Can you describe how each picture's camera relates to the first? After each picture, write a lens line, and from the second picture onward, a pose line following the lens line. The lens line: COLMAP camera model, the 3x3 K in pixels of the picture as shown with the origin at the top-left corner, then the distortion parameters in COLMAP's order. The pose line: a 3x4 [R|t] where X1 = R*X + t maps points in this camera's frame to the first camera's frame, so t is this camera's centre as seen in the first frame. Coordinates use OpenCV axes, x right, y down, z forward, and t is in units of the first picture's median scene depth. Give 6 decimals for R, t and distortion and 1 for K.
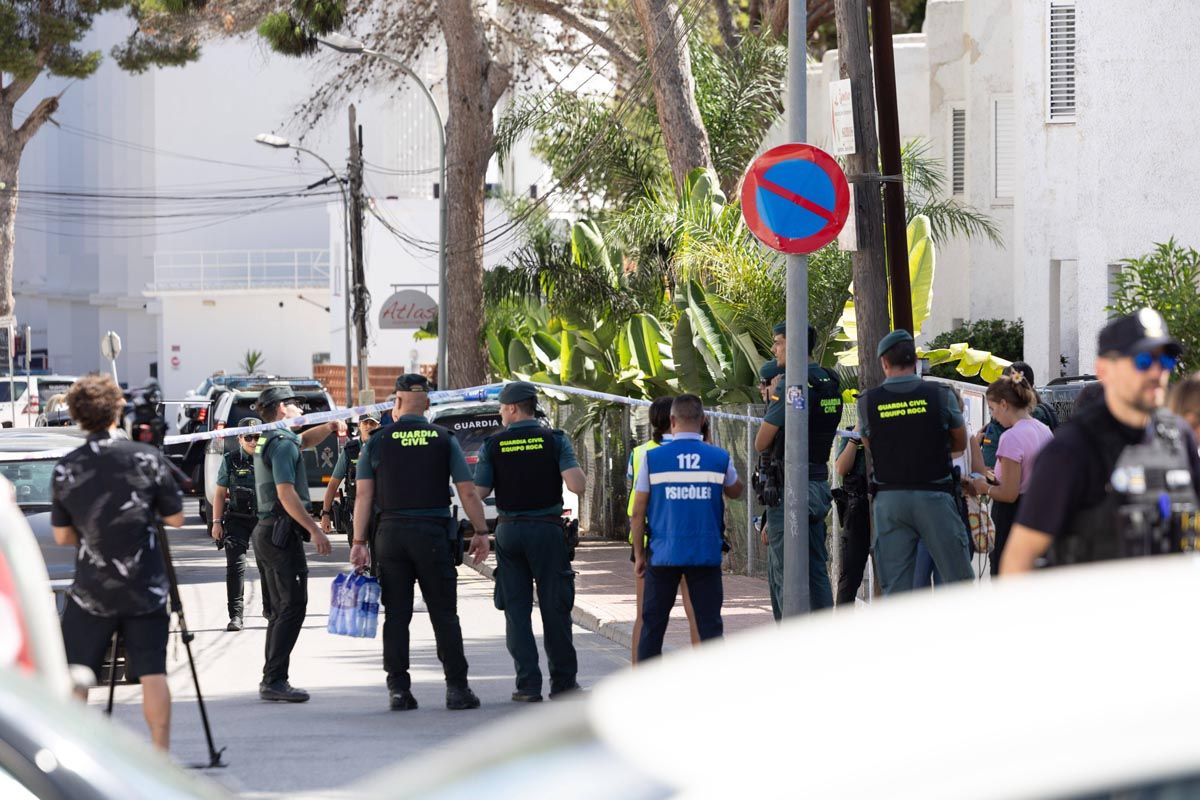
lens RADIAL K [[4839.9, 0, 600.0], [0, 4839.9, 400.0], [0, 0, 1]] dist [0.140755, 1.497524]
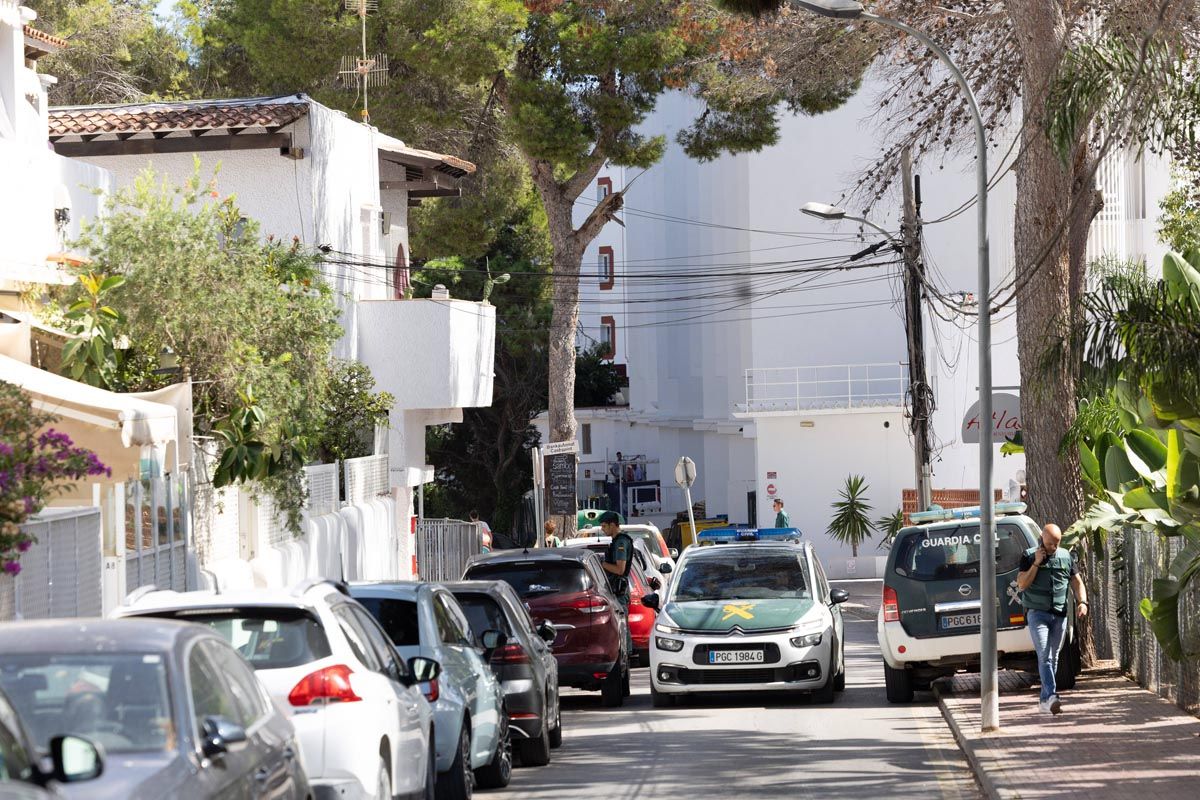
lens RADIAL K [[4494.1, 0, 600.0], [0, 4494.1, 400.0], [0, 0, 1]] dist [0.069244, -2.047267]
pose [[0.989333, -0.016120, -0.144779, 0.002549], [0.011936, 0.999487, -0.029724, -0.000182], [0.145184, 0.027678, 0.989017, 0.196167]]
